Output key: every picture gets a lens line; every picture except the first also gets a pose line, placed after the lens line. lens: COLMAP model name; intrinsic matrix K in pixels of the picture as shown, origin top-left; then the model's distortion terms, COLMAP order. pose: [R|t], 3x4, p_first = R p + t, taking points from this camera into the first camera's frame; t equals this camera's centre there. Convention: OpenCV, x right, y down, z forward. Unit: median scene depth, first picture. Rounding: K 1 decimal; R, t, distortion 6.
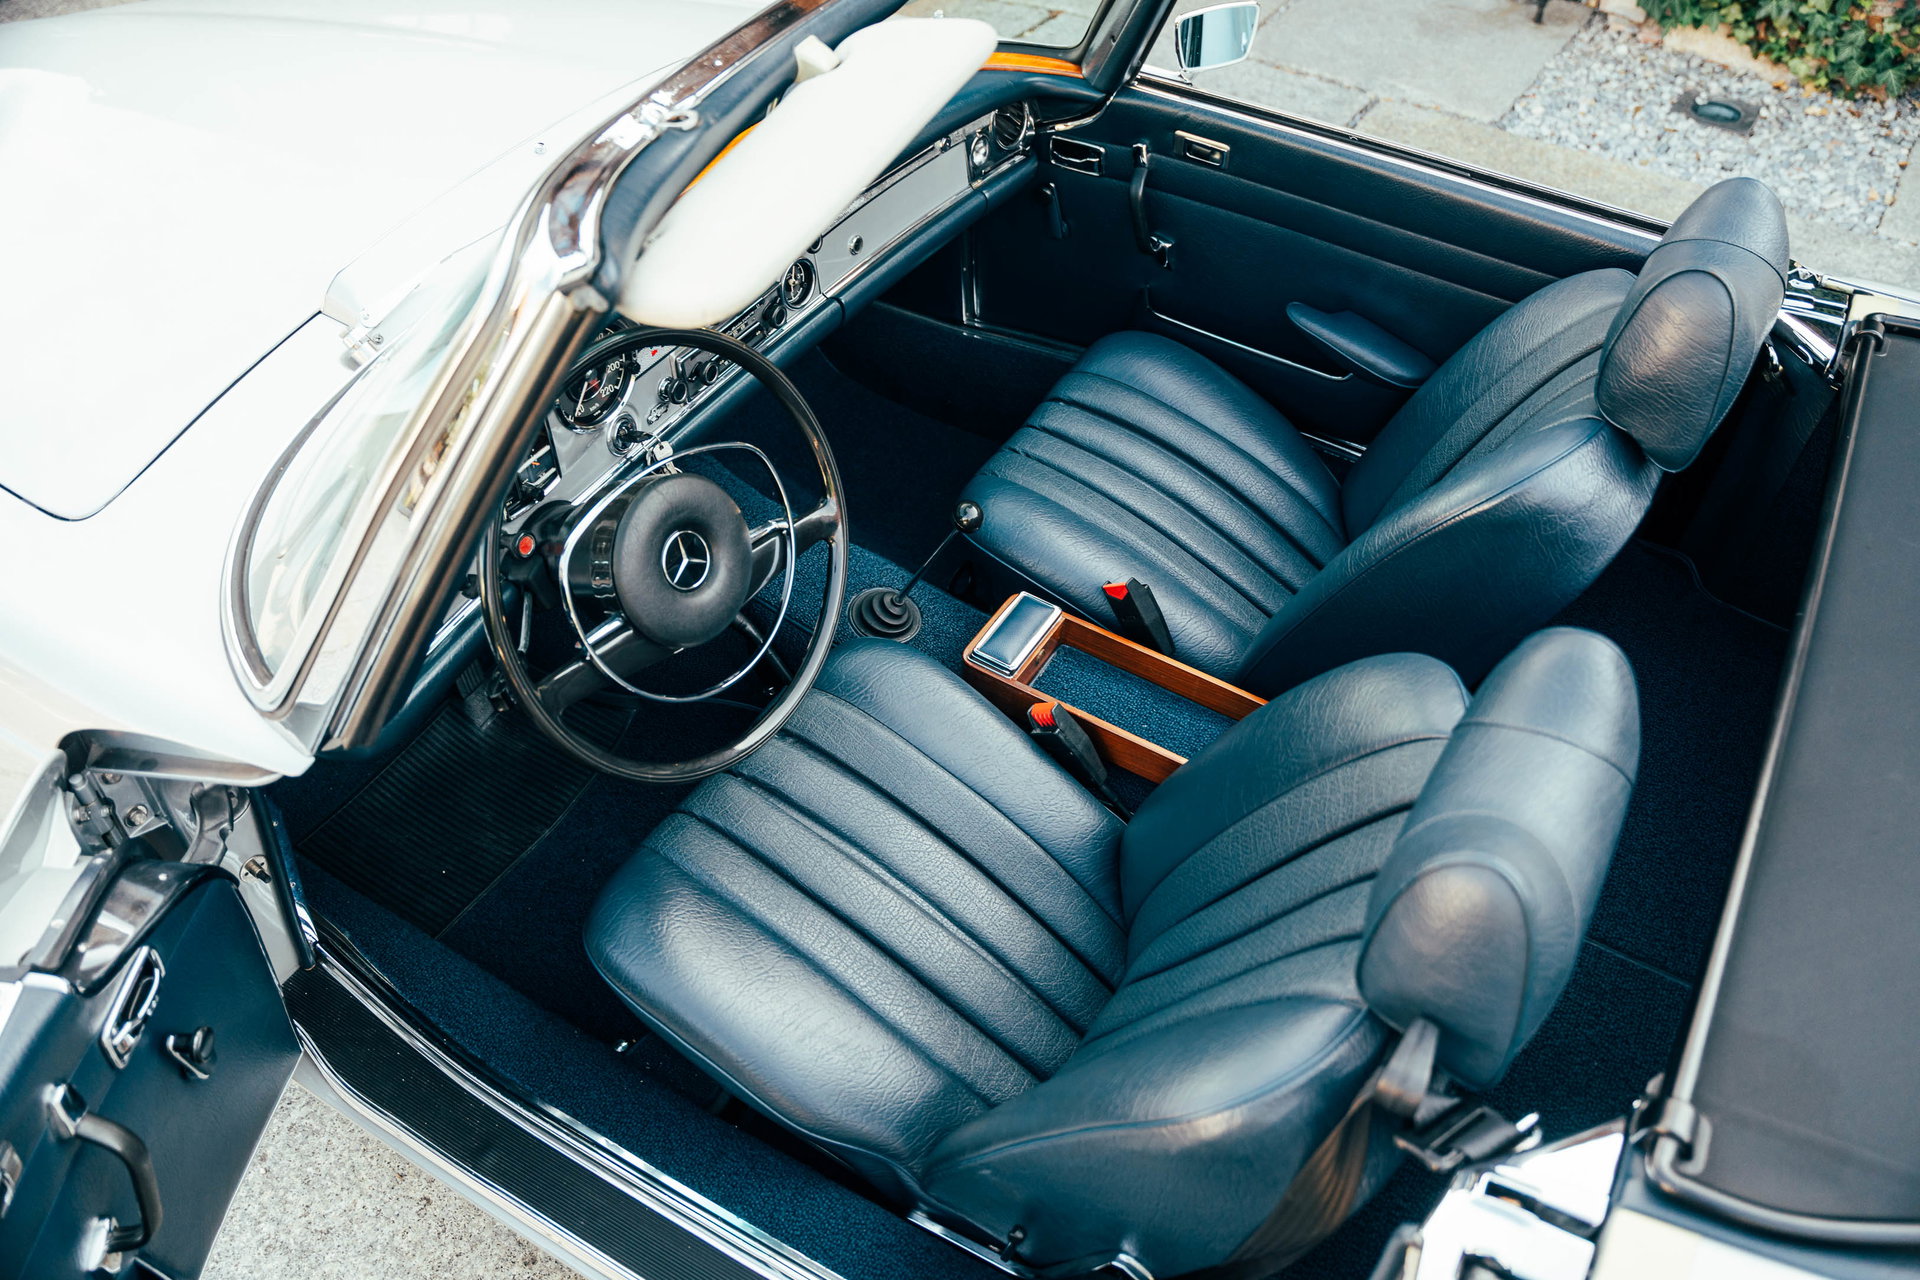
lens RADIAL K [[1489.0, 0, 958.8], [0, 1489.0, 642.5], [0, 0, 1]] dist [-0.051793, 0.009313]
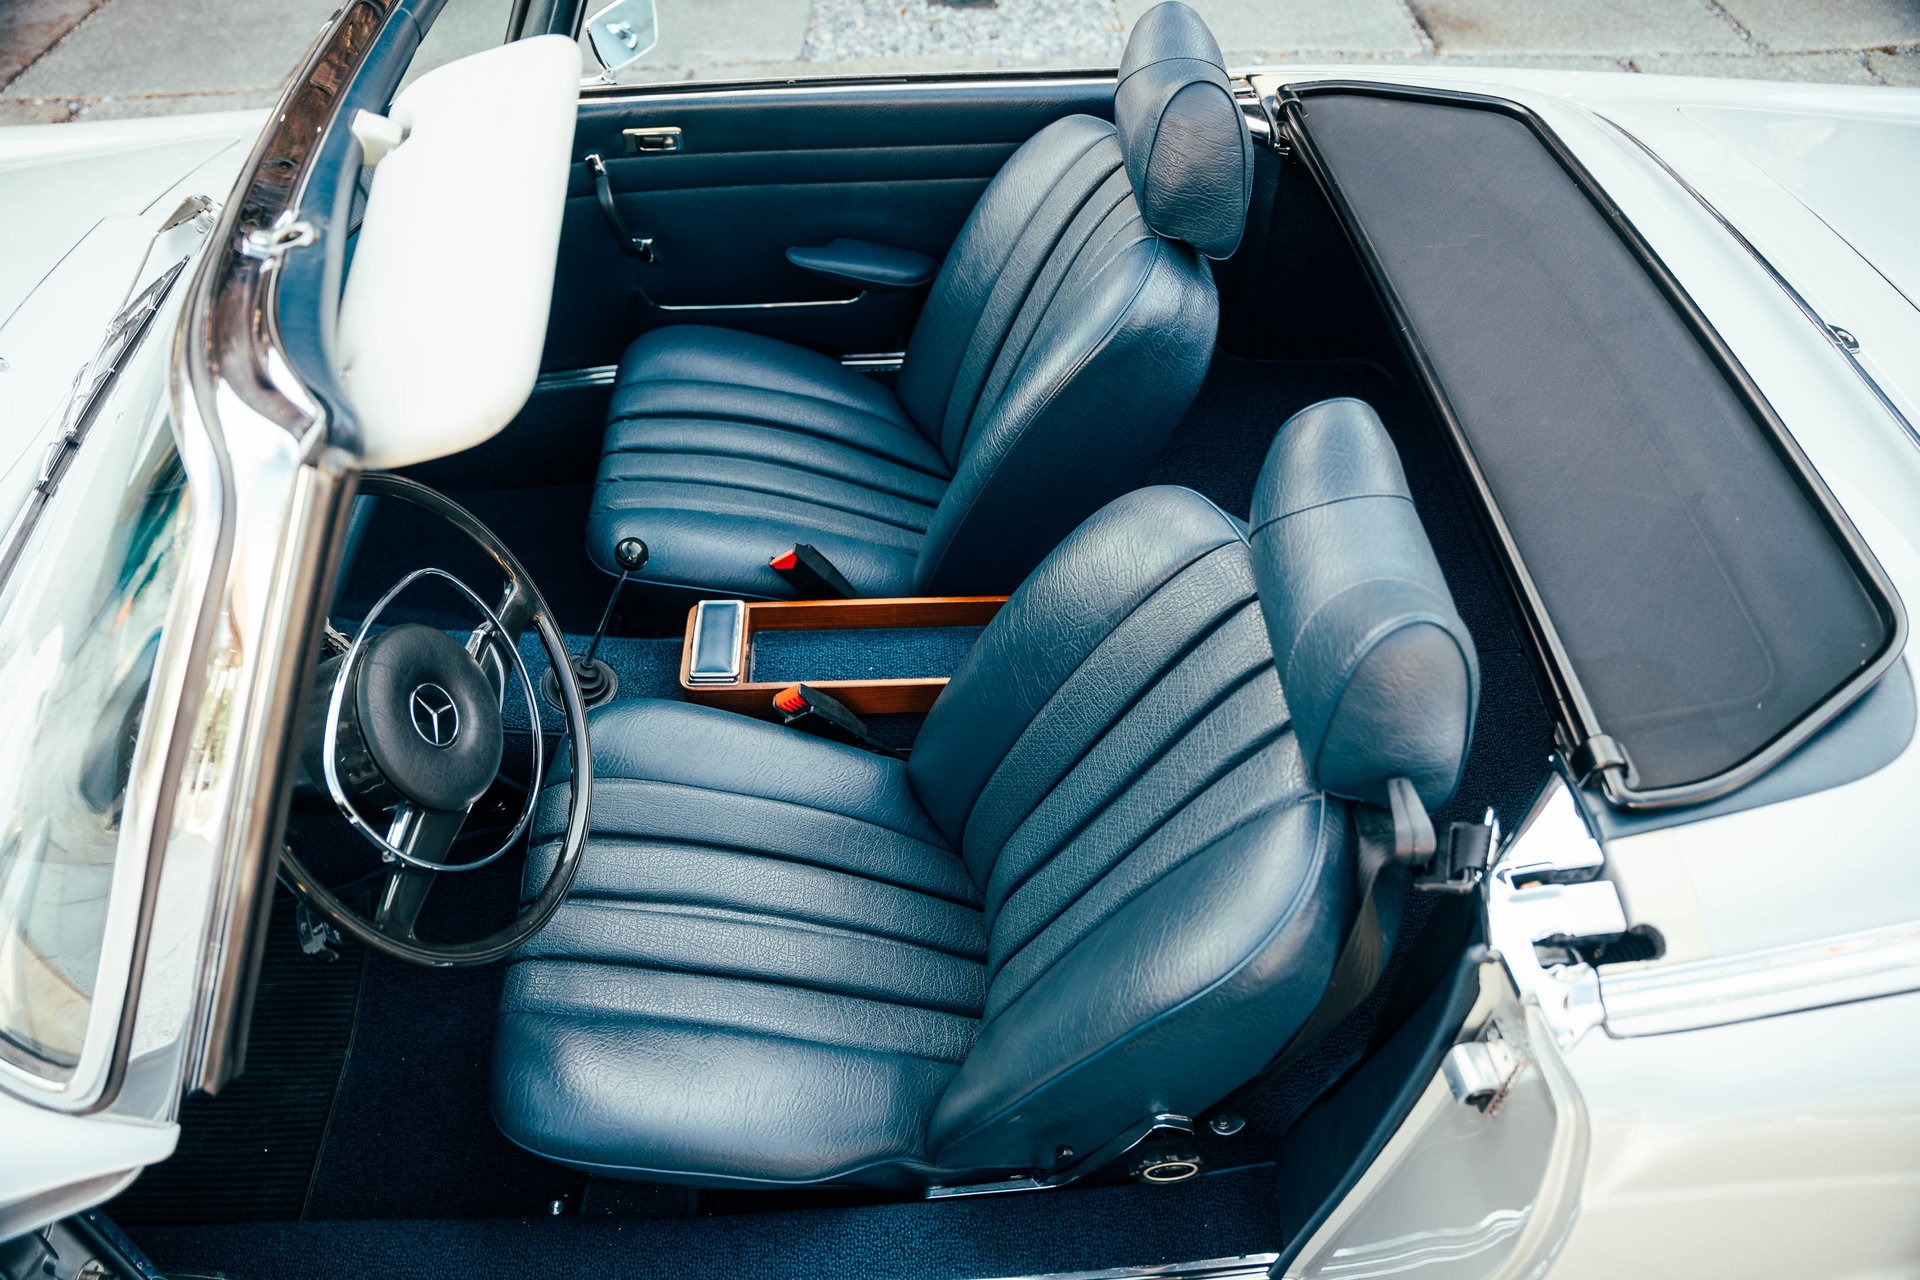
lens RADIAL K [[1330.8, 0, 969.1], [0, 1330.8, 635.9], [0, 0, 1]] dist [-0.081337, 0.037417]
pose [[0.838484, -0.427725, 0.337634, -0.125559], [0.414708, 0.902809, 0.113814, -0.042926], [-0.353500, 0.044589, 0.934371, 0.108190]]
